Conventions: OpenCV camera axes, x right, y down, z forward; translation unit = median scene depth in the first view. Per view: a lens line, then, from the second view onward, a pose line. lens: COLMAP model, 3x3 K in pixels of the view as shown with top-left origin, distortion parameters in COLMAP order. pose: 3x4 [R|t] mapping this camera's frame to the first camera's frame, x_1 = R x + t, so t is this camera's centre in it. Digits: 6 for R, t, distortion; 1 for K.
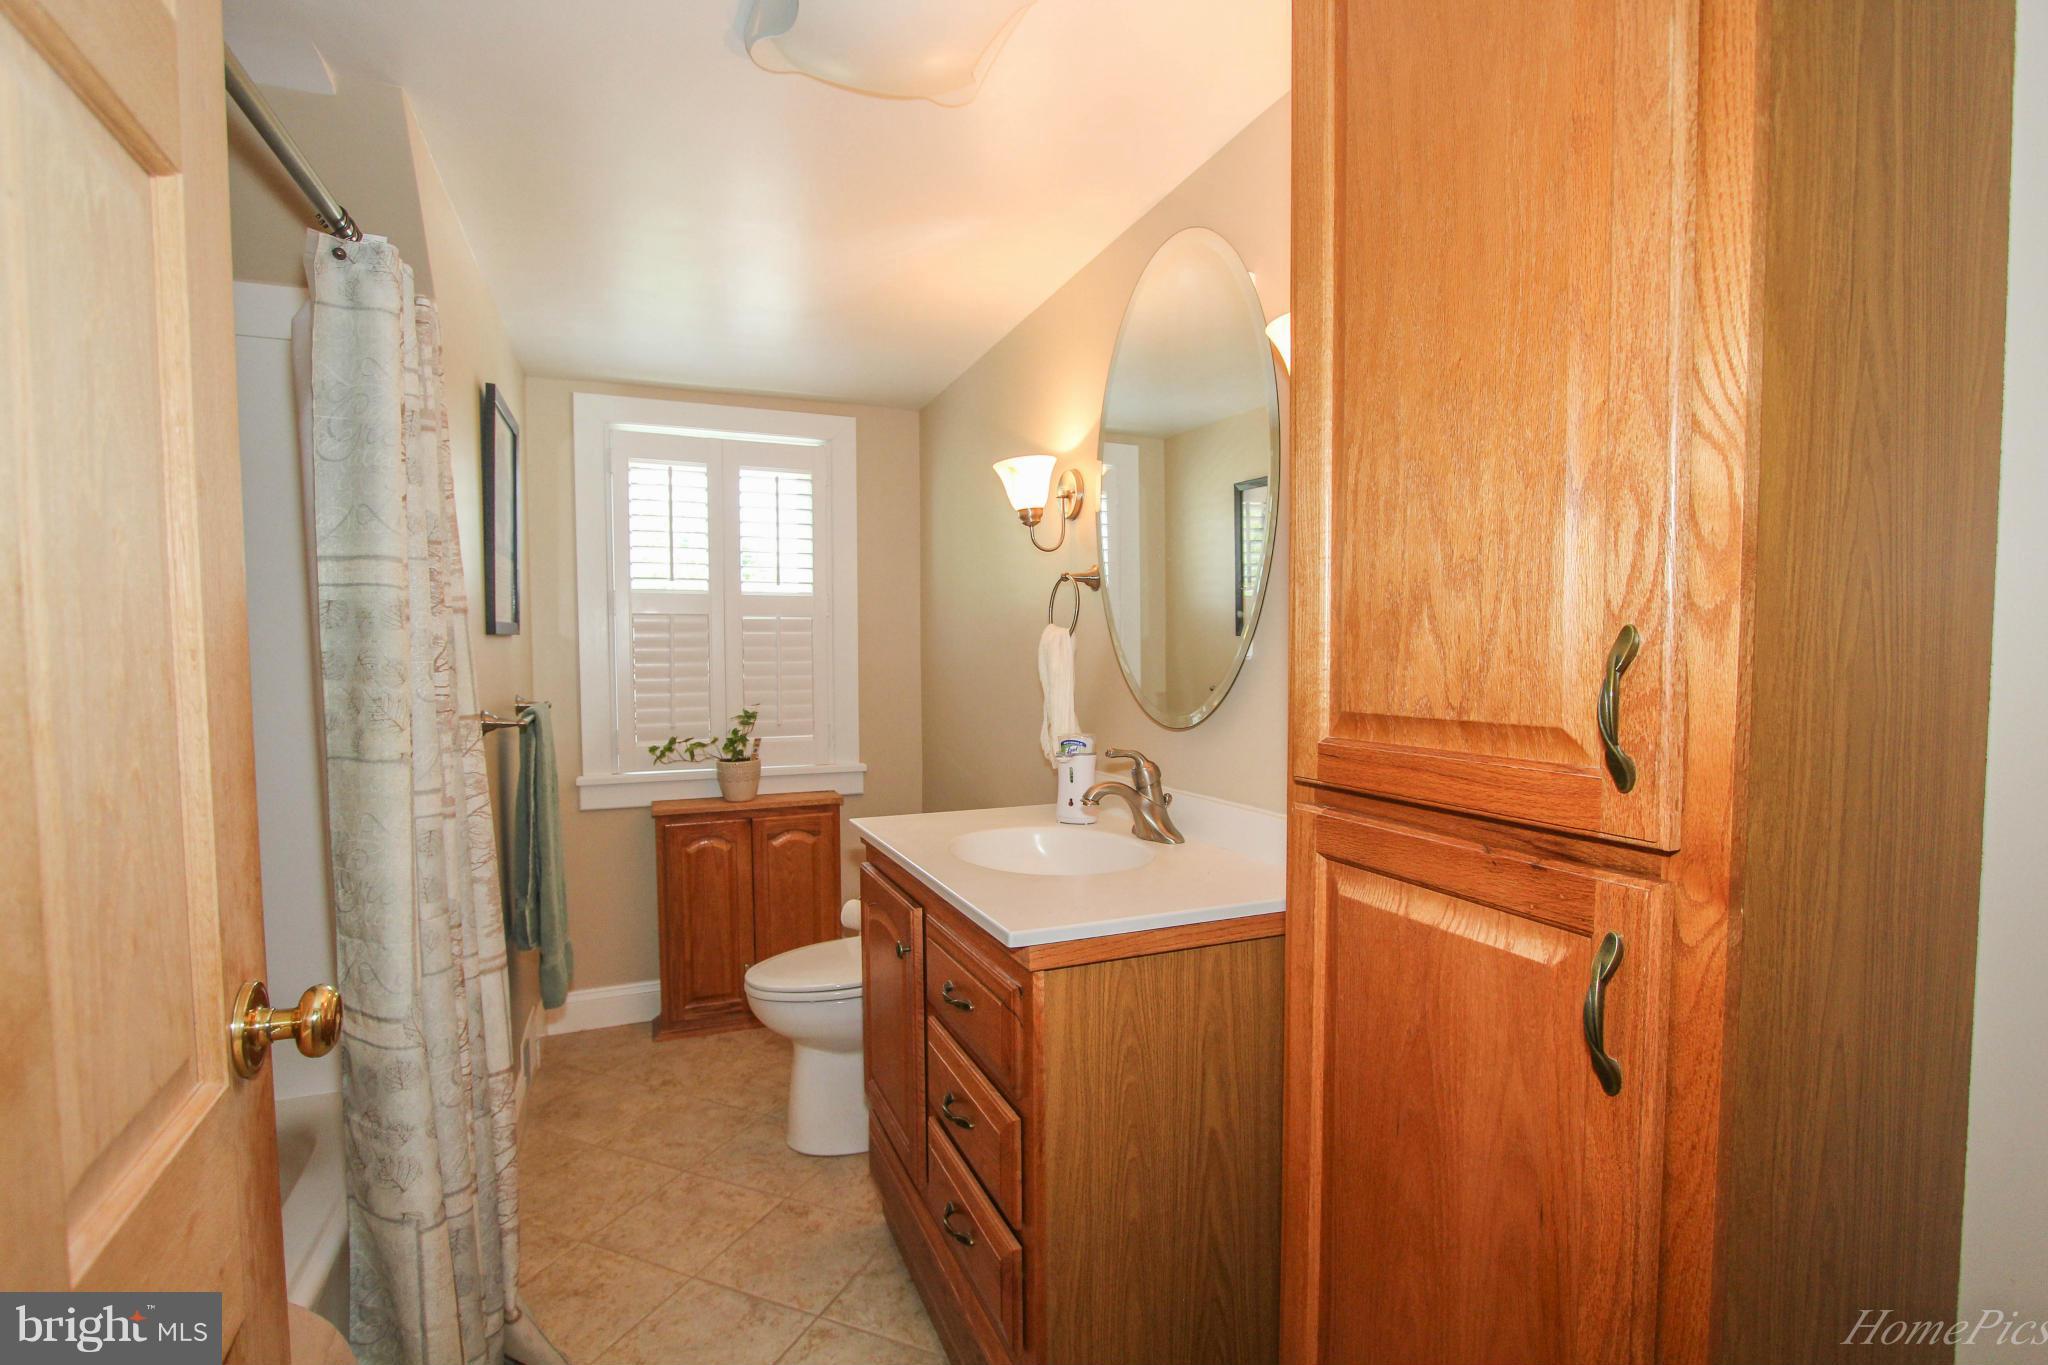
lens RADIAL K [[956.7, 0, 1033.5], [0, 956.7, 708.3], [0, 0, 1]] dist [-0.017031, 0.000288]
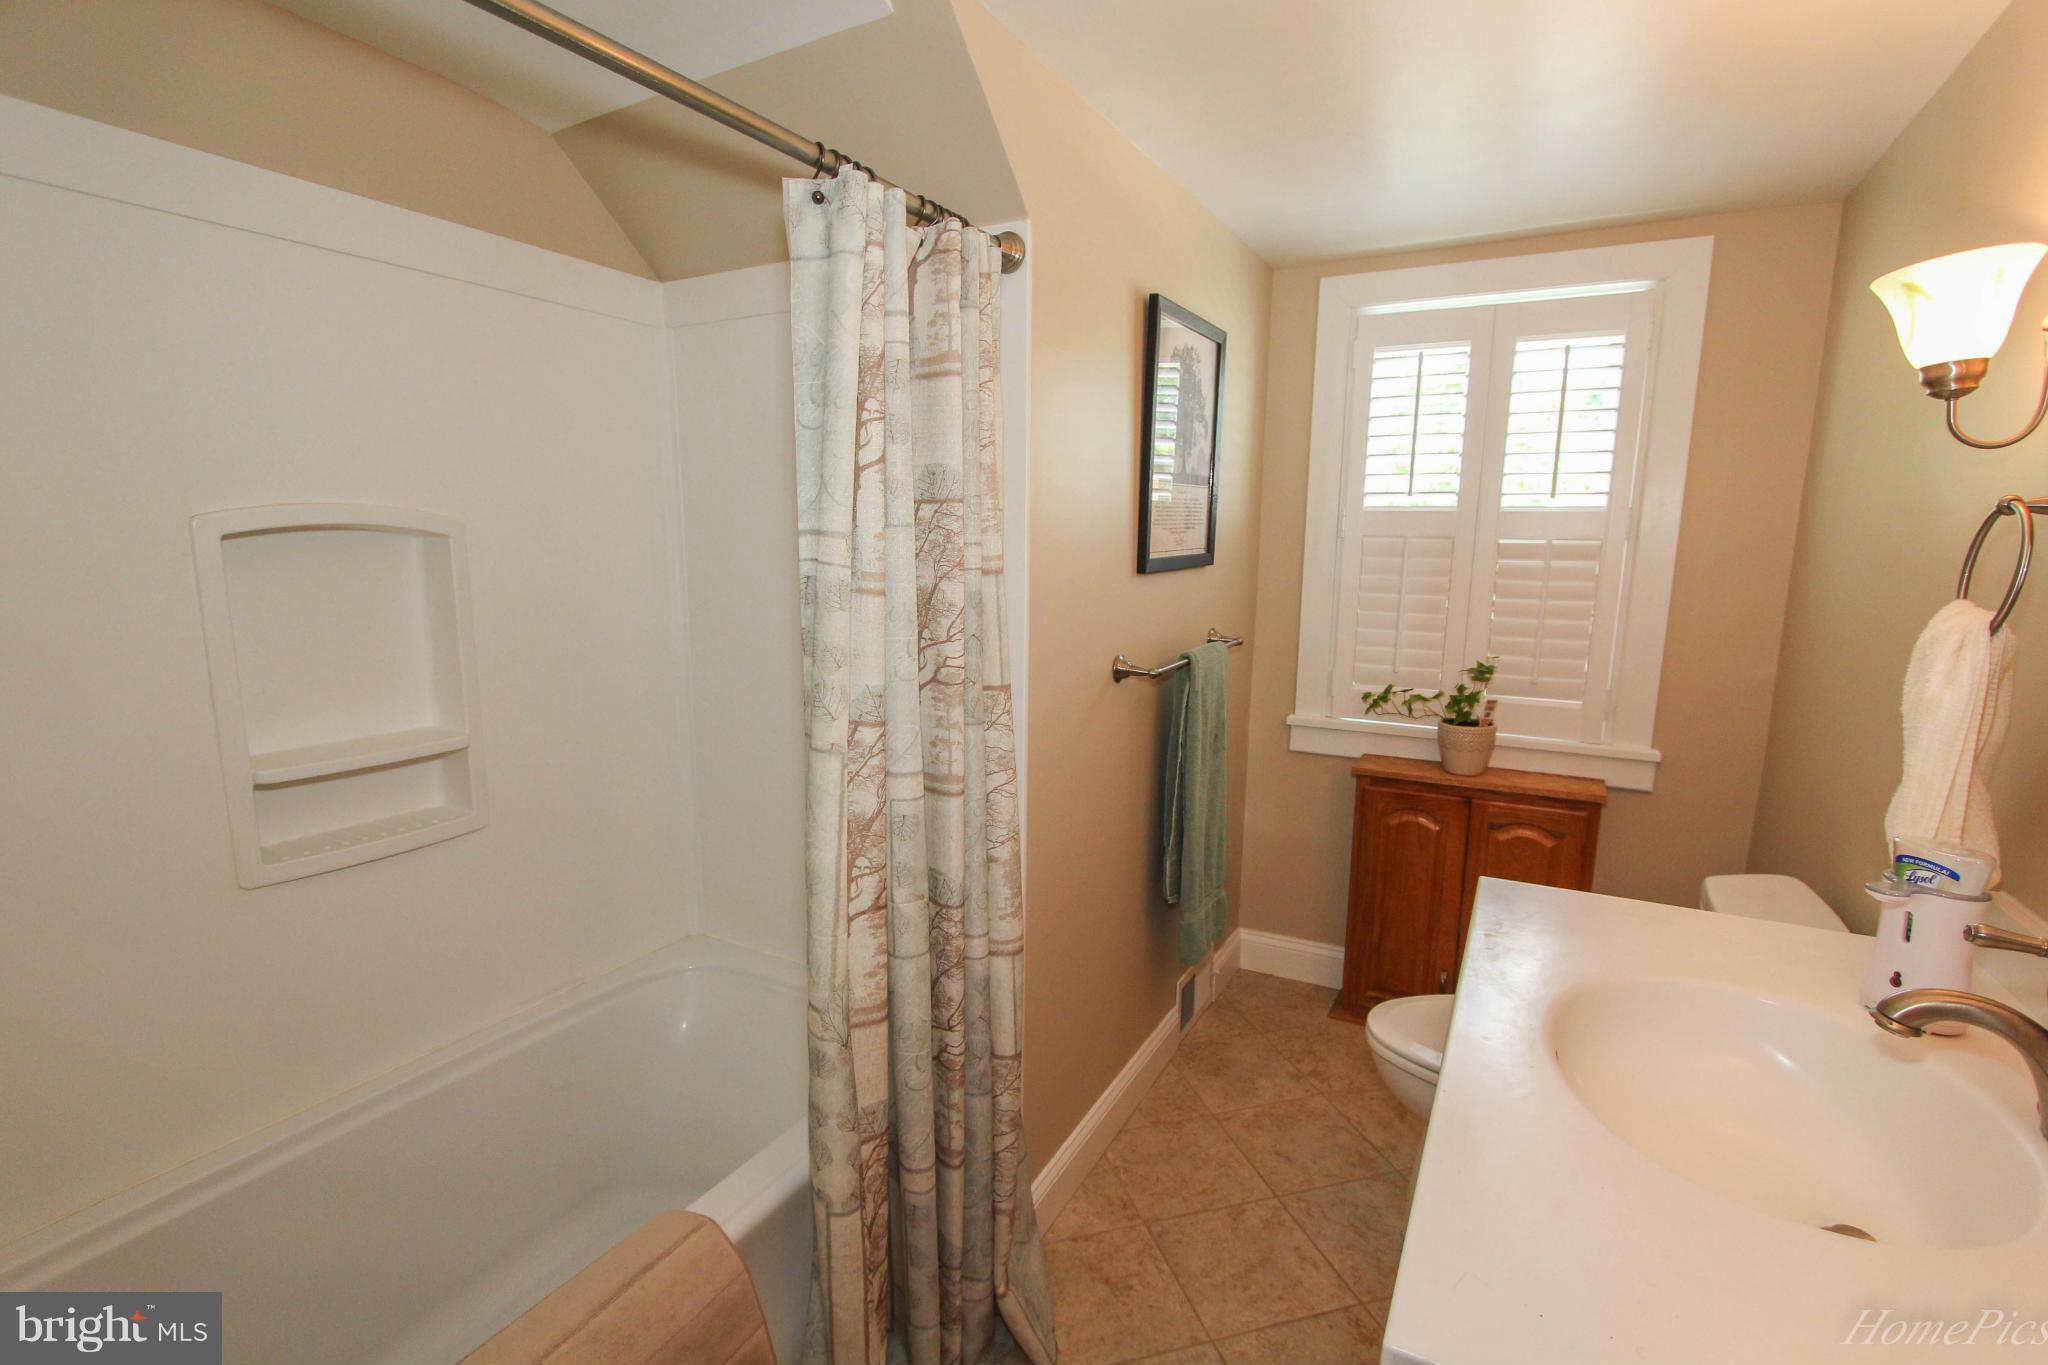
lens RADIAL K [[956.7, 0, 1033.5], [0, 956.7, 708.3], [0, 0, 1]] dist [-0.017031, 0.000288]
pose [[0.625945, 0.149989, -0.765308, 0.073027], [-0.056170, 0.987453, 0.147585, -0.056095], [0.777842, -0.049393, 0.626516, 0.226447]]
